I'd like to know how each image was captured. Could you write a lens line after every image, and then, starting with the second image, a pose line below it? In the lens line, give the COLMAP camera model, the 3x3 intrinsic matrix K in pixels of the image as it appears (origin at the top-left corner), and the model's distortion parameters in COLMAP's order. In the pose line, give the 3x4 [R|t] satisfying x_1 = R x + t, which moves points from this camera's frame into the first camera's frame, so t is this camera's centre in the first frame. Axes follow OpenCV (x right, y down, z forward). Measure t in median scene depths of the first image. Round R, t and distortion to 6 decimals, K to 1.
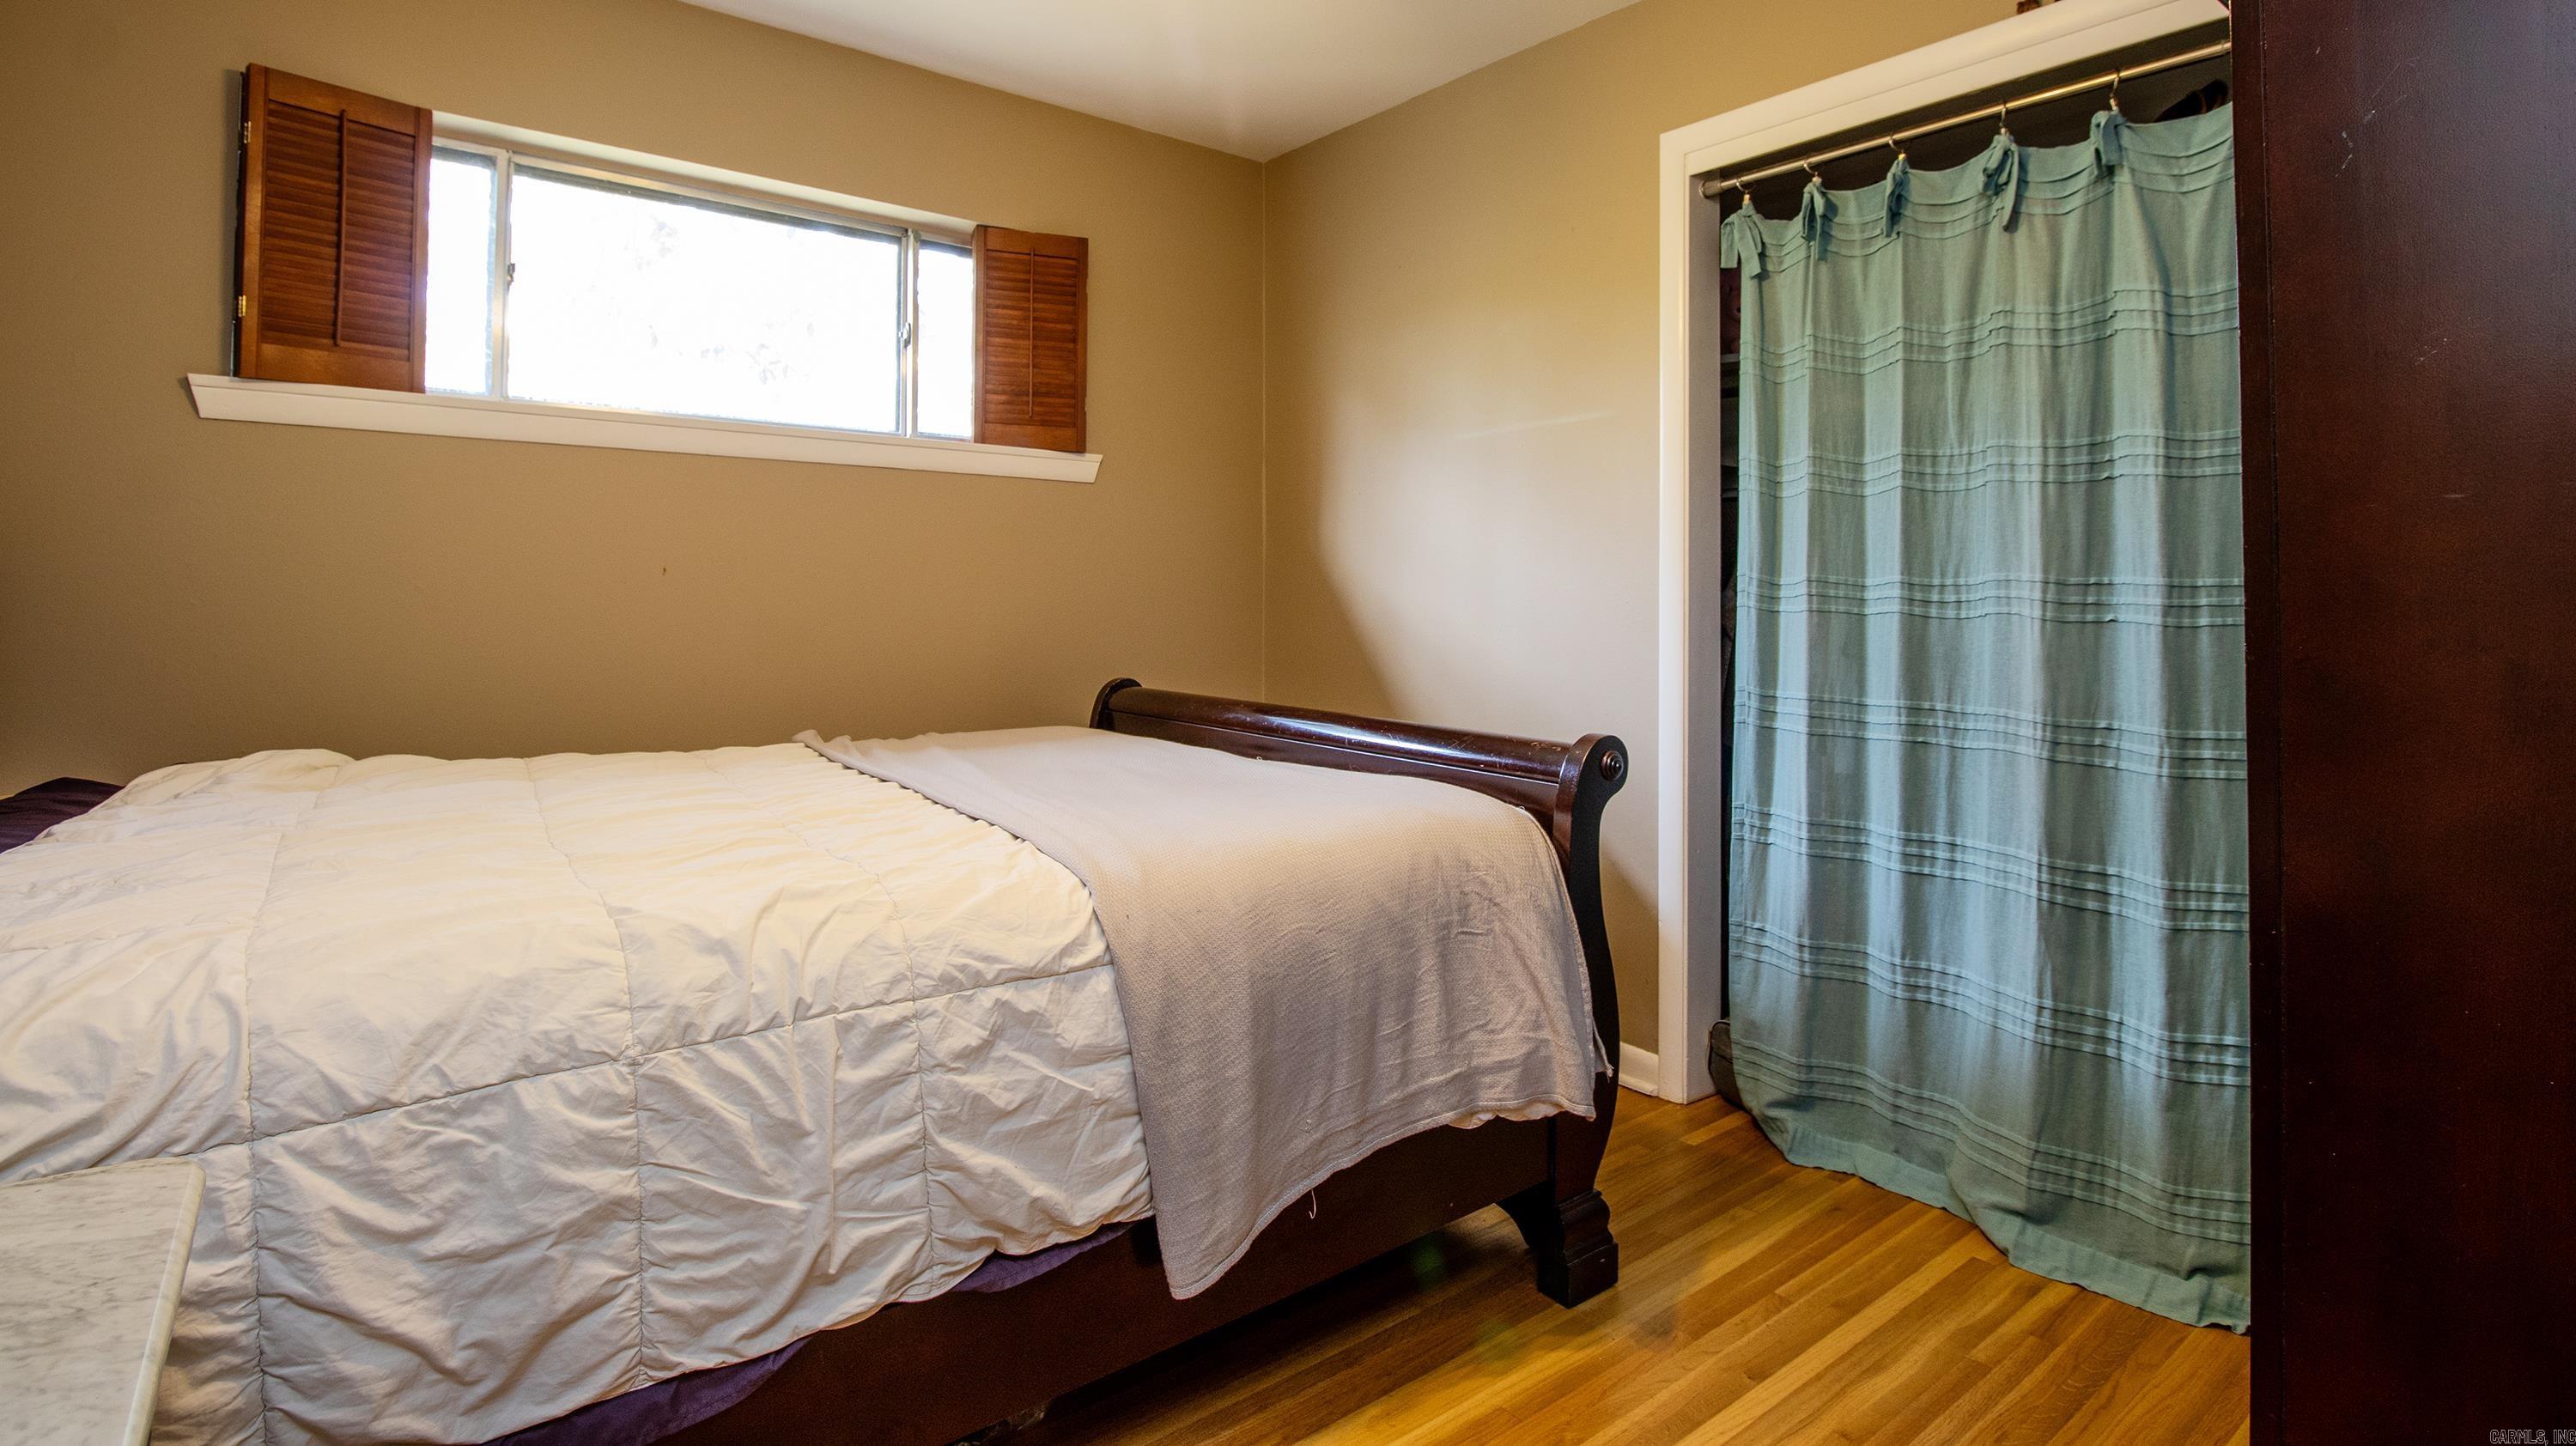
lens RADIAL K [[1224.4, 0, 1309.1], [0, 1224.4, 594.5], [0, 0, 1]] dist [-0.015693, -0.001648]
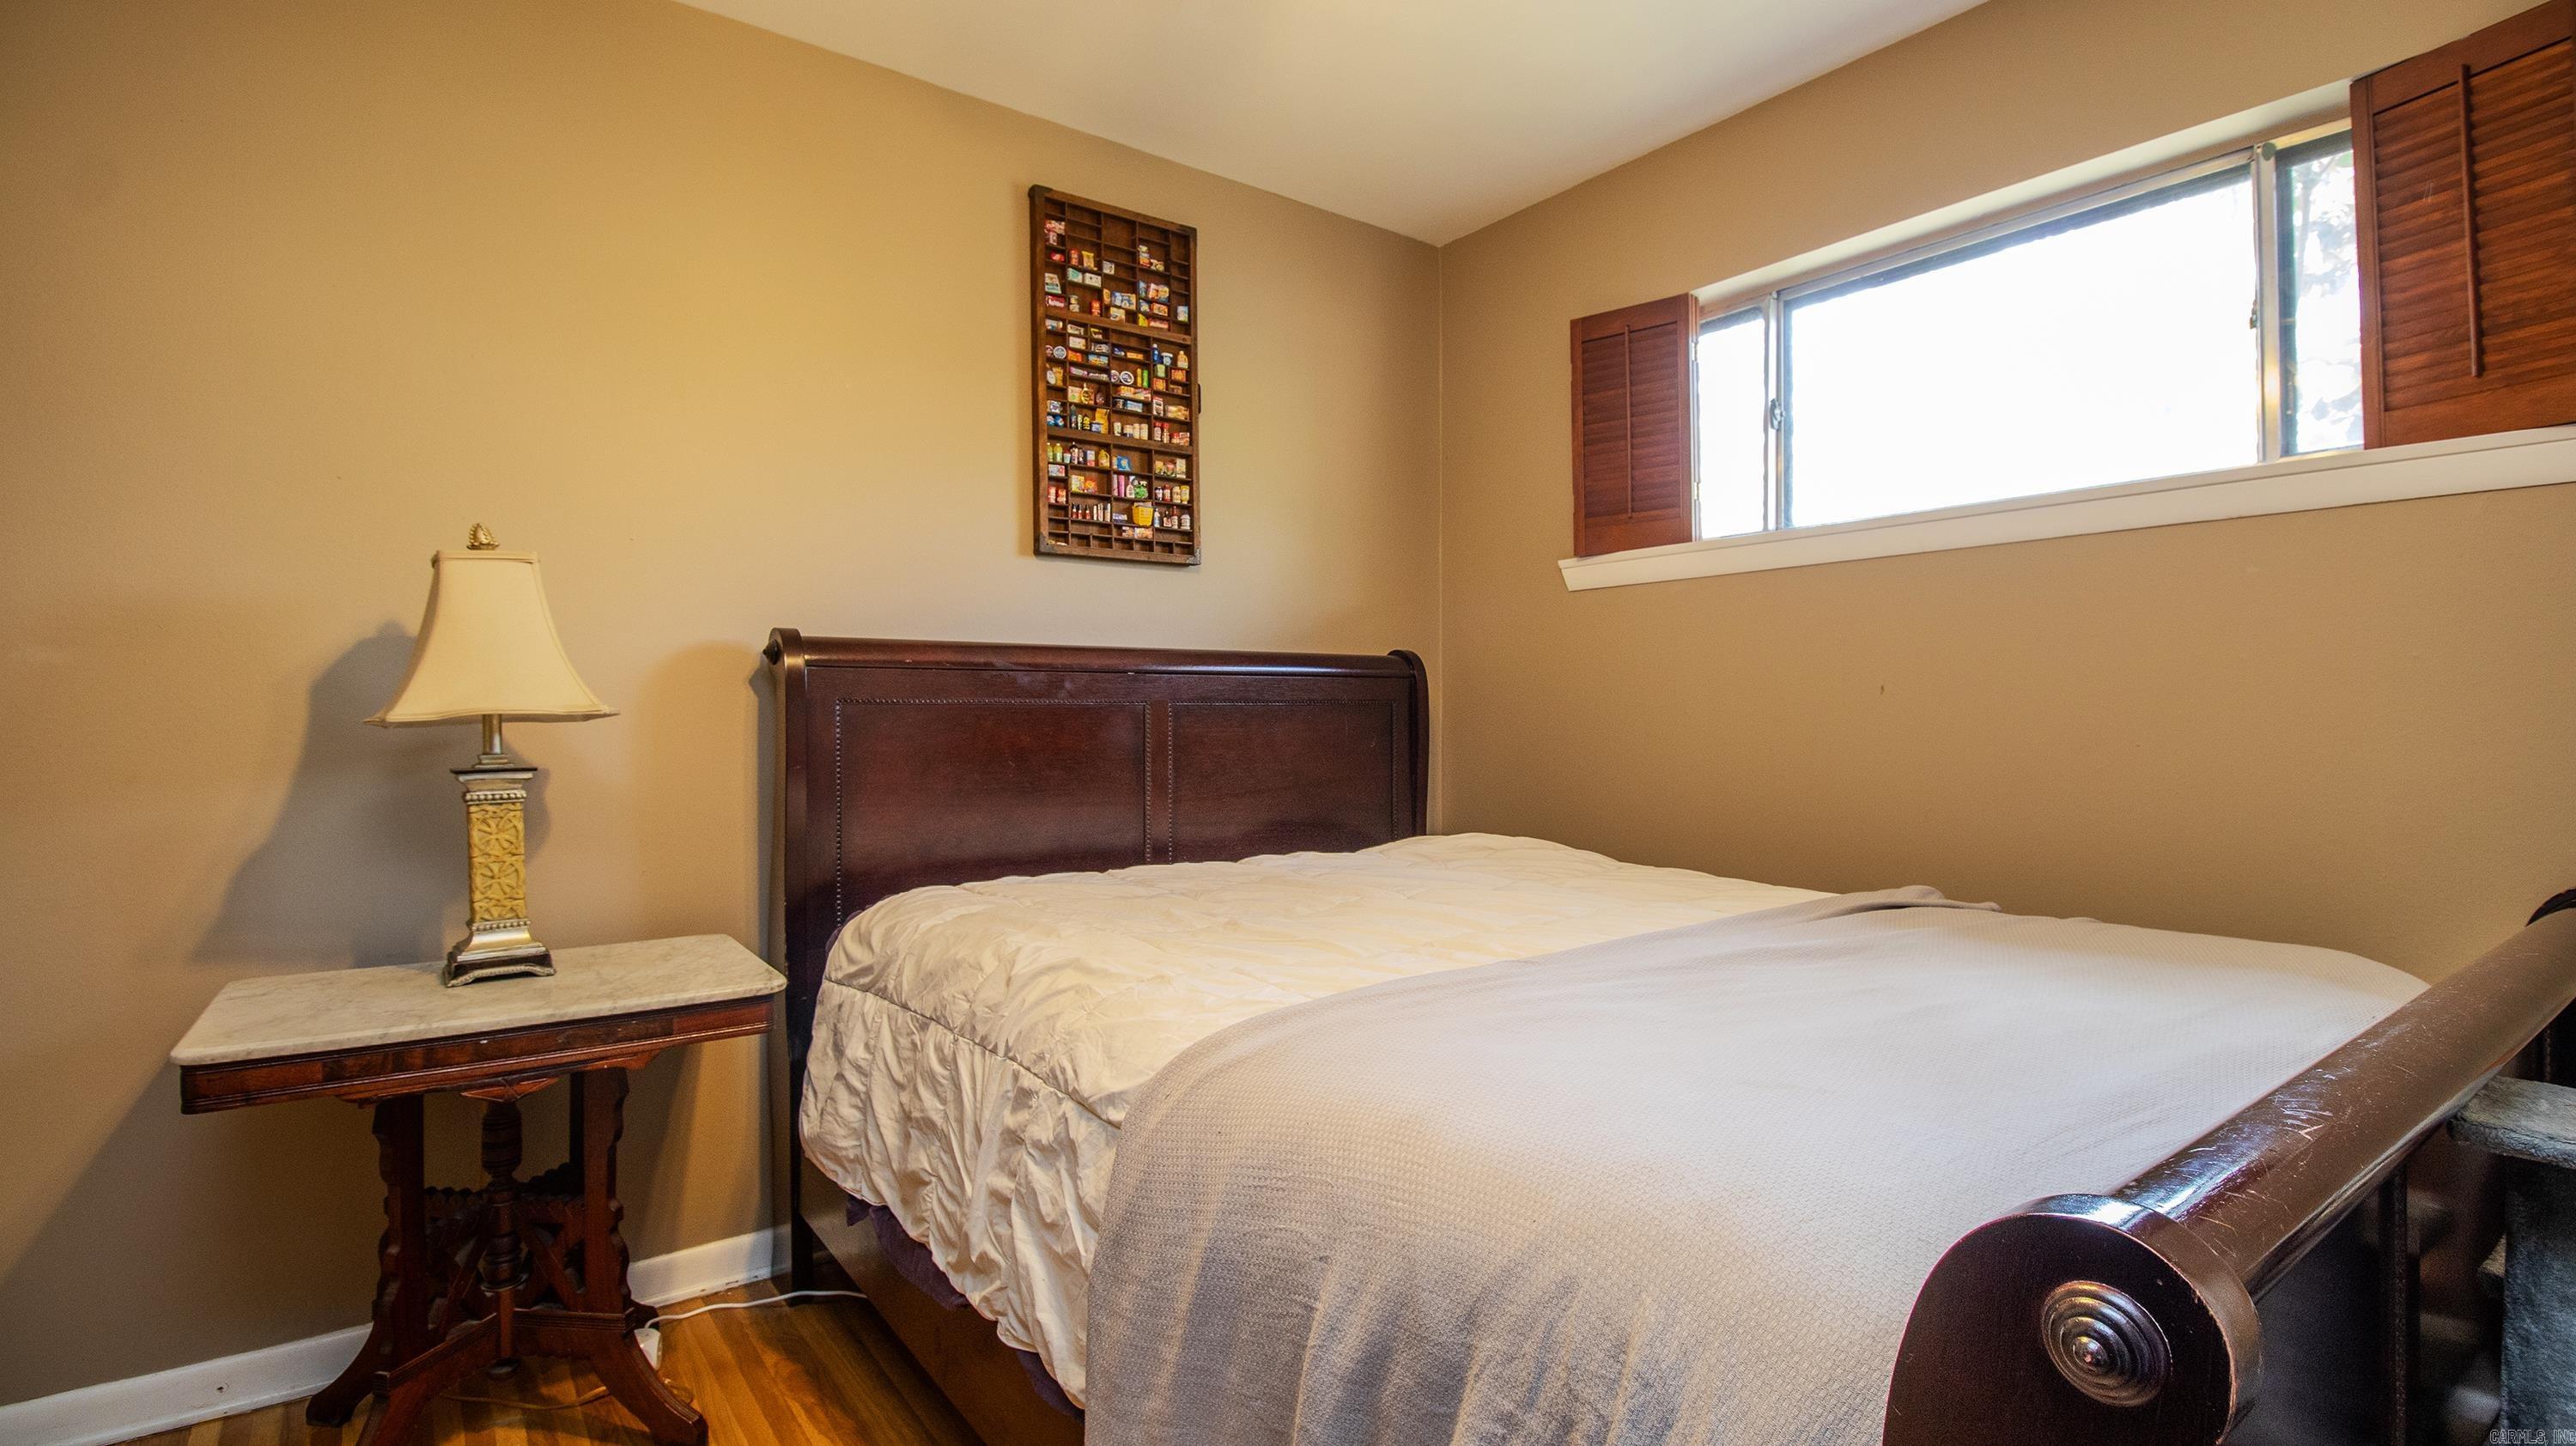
lens RADIAL K [[1198.3, 0, 1291.5], [0, 1198.3, 717.5], [0, 0, 1]] dist [-0.010642, -0.000713]
pose [[-0.027088, -0.008156, -0.999600, 0.409930], [0.006395, 0.999945, -0.008333, 0.005668], [0.999613, -0.006618, -0.027035, 0.671112]]
